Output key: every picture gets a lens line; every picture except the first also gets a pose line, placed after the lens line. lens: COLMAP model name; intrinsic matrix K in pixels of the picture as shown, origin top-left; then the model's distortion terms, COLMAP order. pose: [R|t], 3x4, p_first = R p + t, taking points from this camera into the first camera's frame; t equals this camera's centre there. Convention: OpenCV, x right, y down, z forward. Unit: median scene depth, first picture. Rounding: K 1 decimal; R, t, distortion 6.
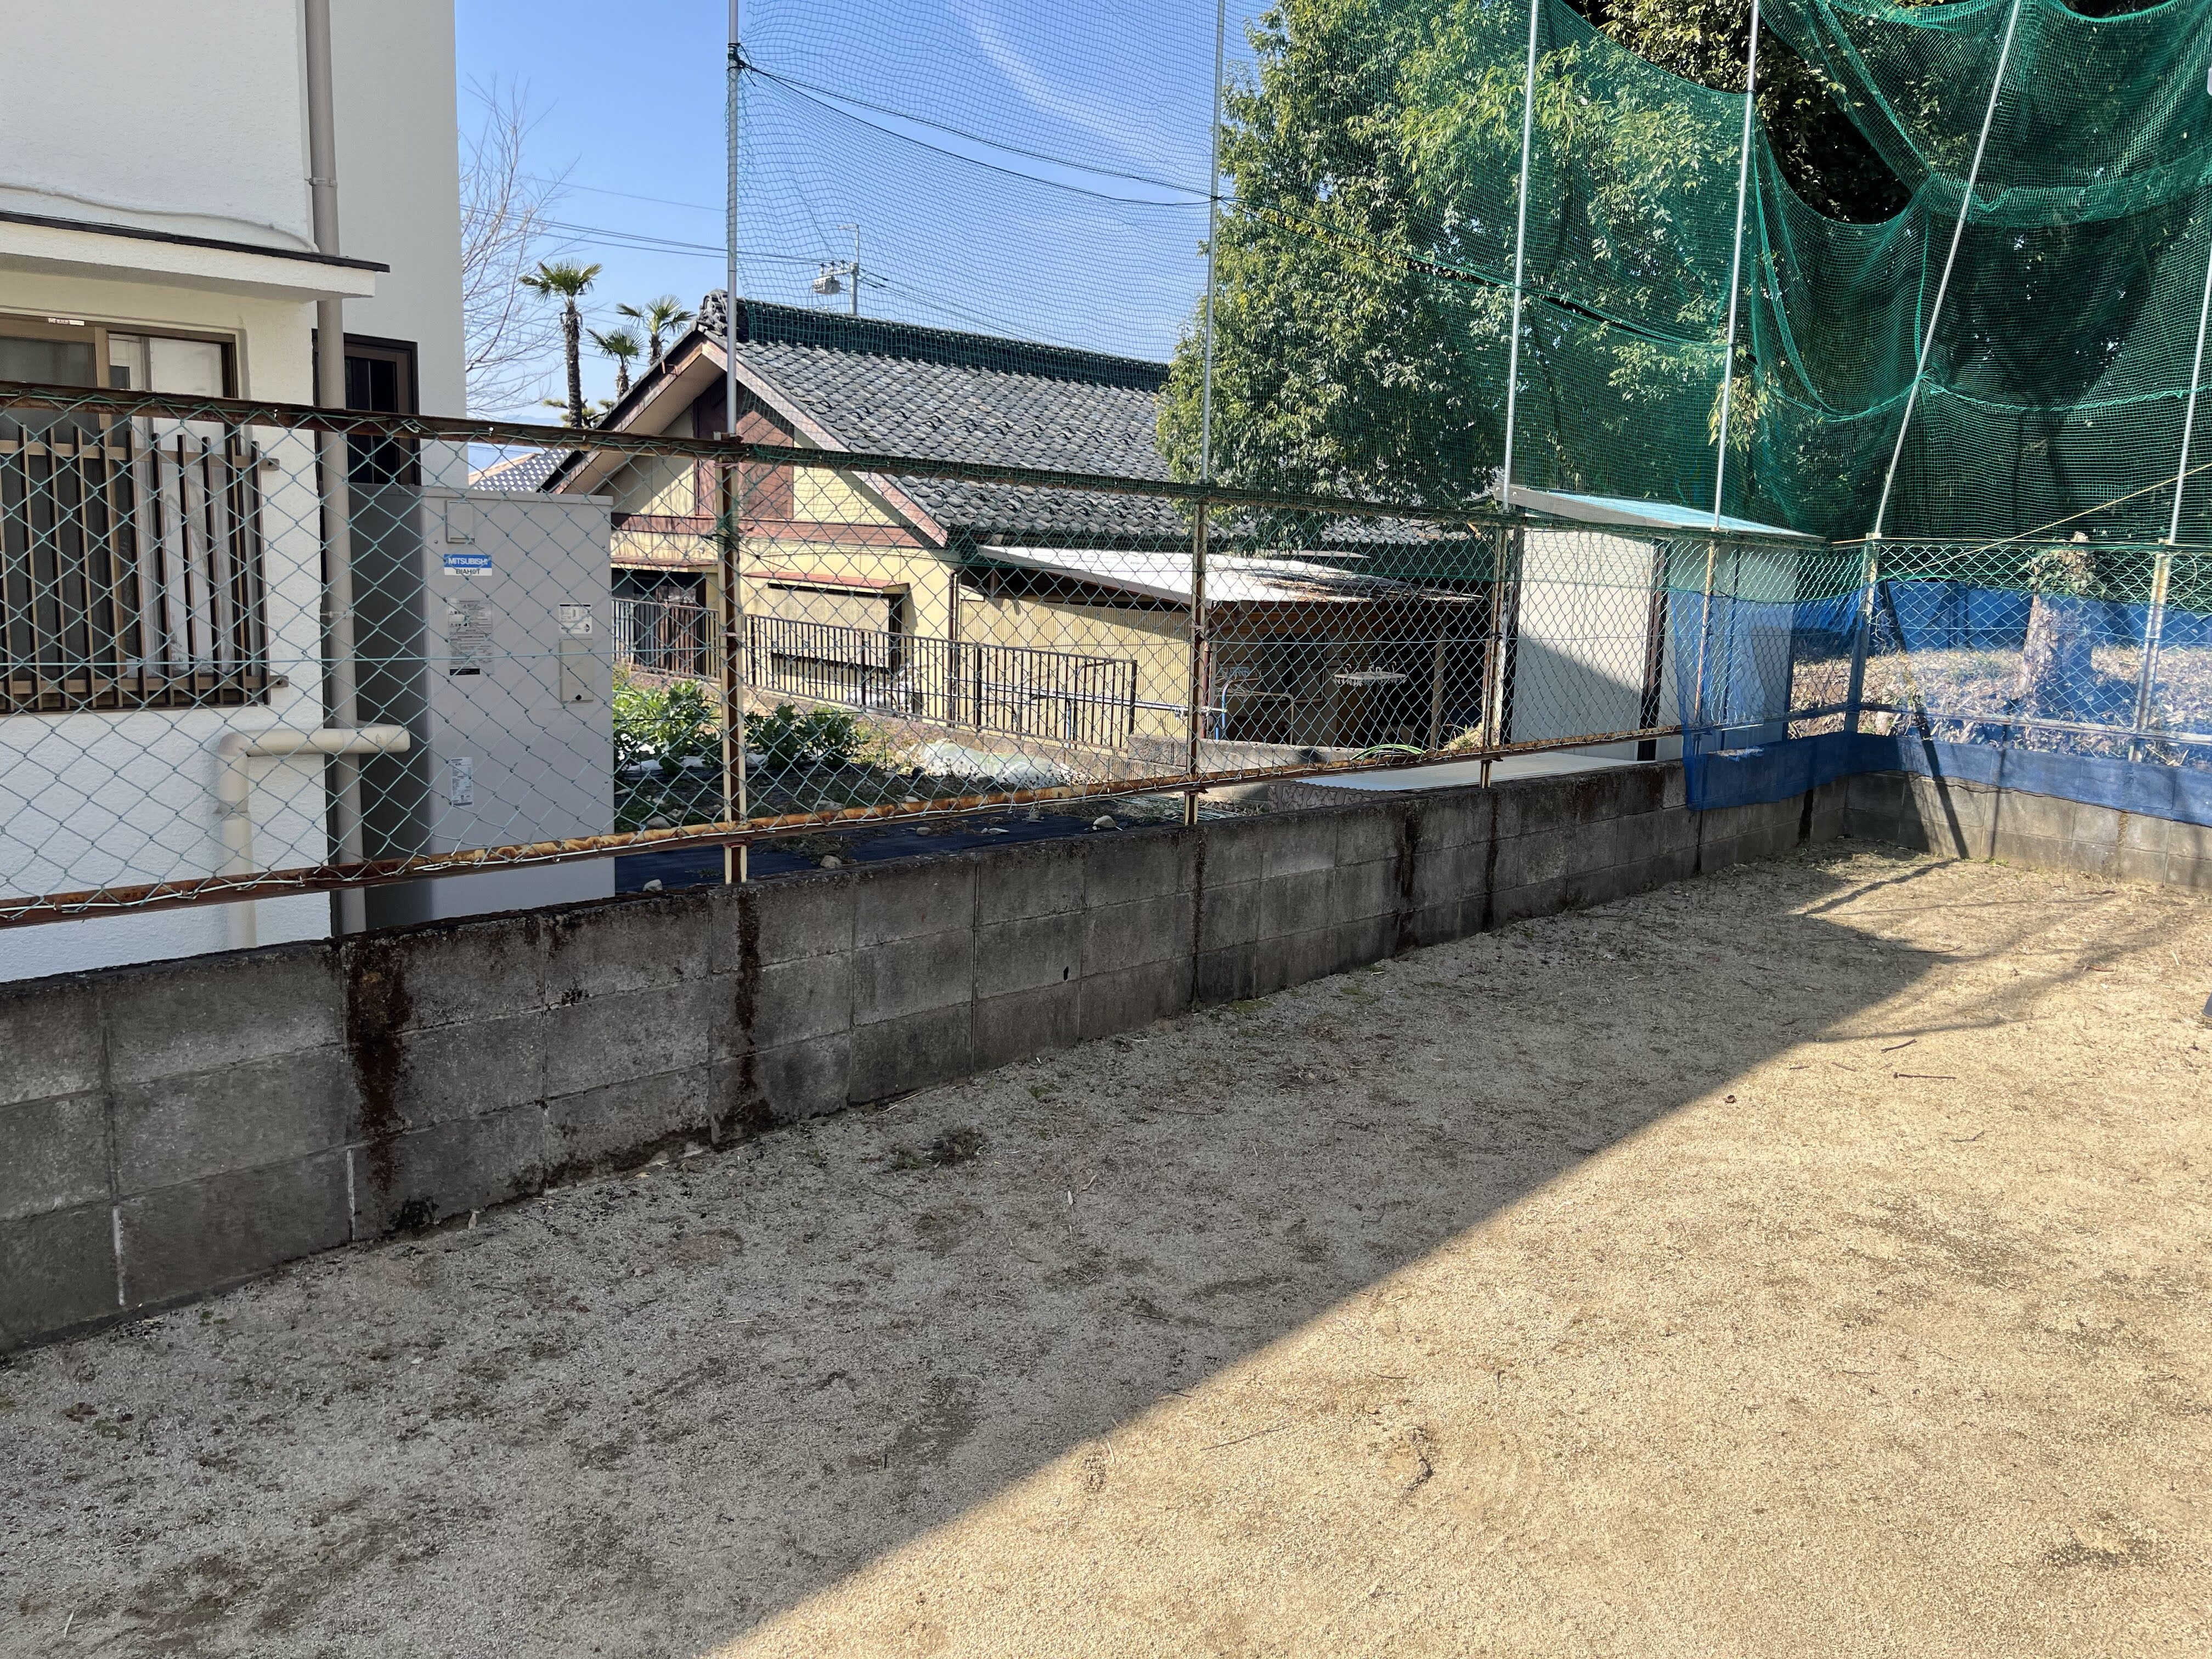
lens RADIAL K [[1689.9, 0, 1106.0], [0, 1689.9, 829.5], [0, 0, 1]] dist [0.004086, -0.013816]
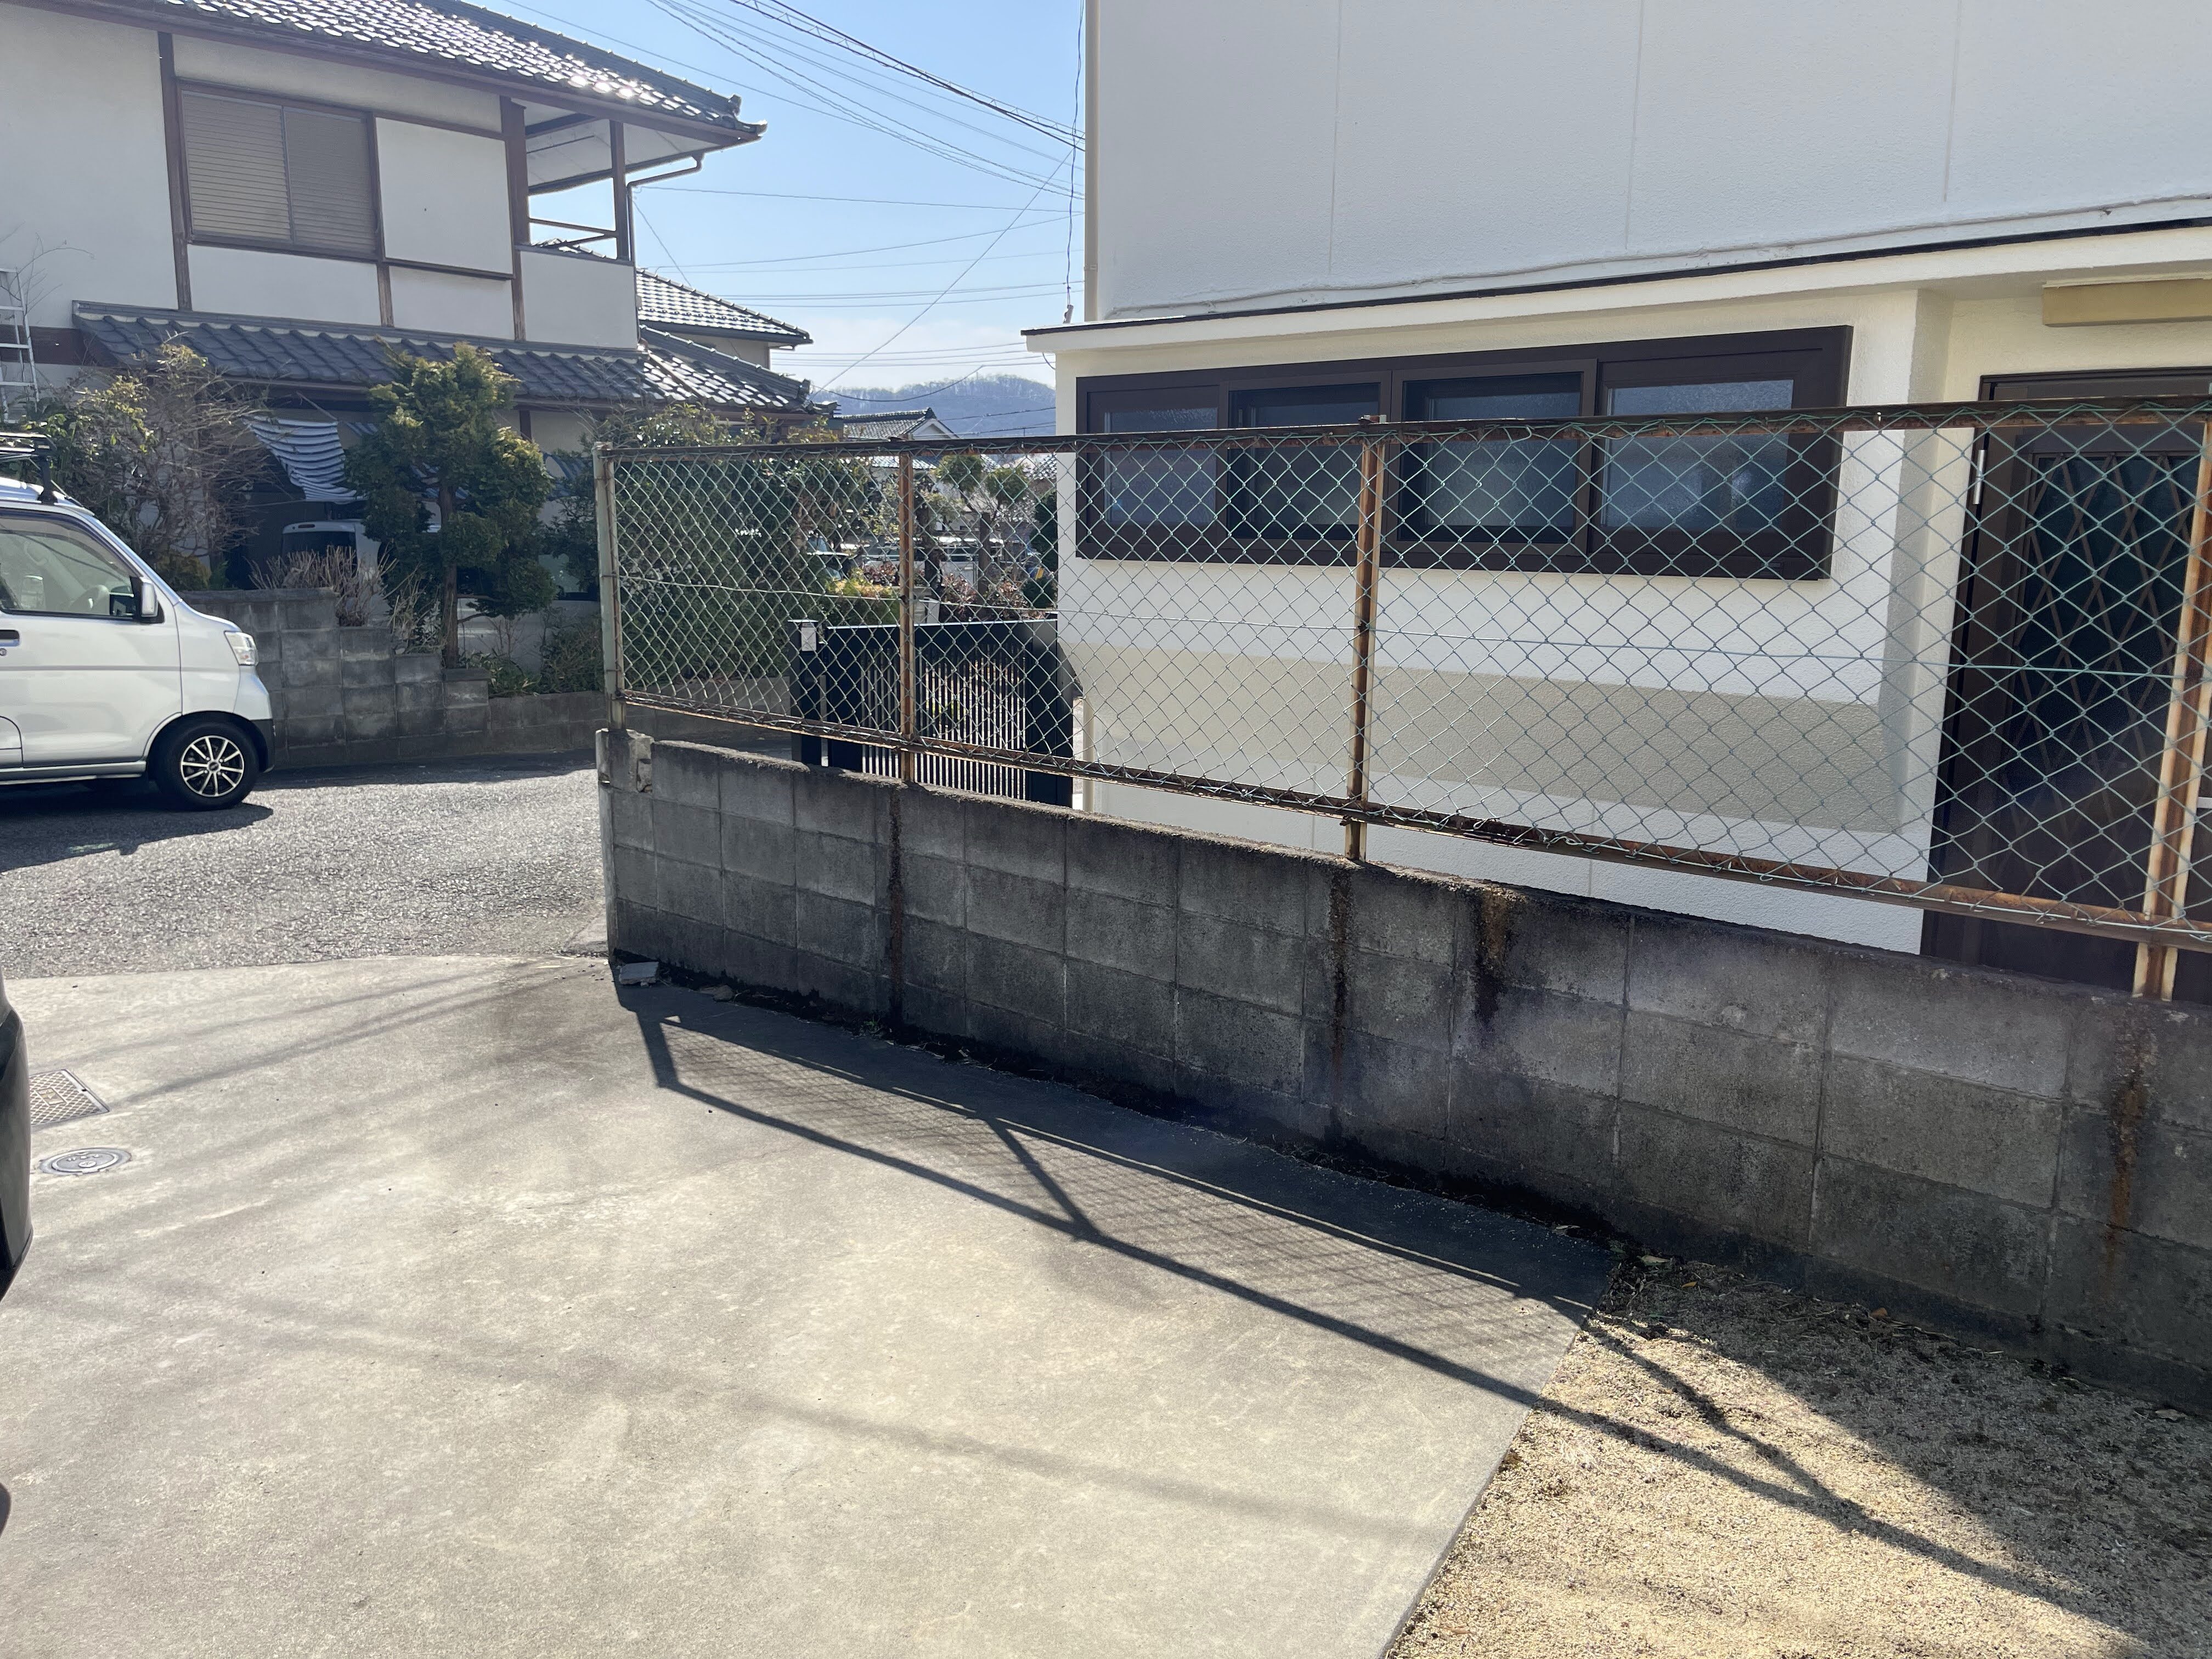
lens RADIAL K [[1689.9, 0, 1106.0], [0, 1689.9, 829.5], [0, 0, 1]] dist [0.004086, -0.013816]
pose [[0.034925, 0.149261, -0.988181, 0.572010], [-0.170321, 0.975208, 0.141282, -0.076883], [0.984769, 0.163374, 0.059482, 0.574770]]
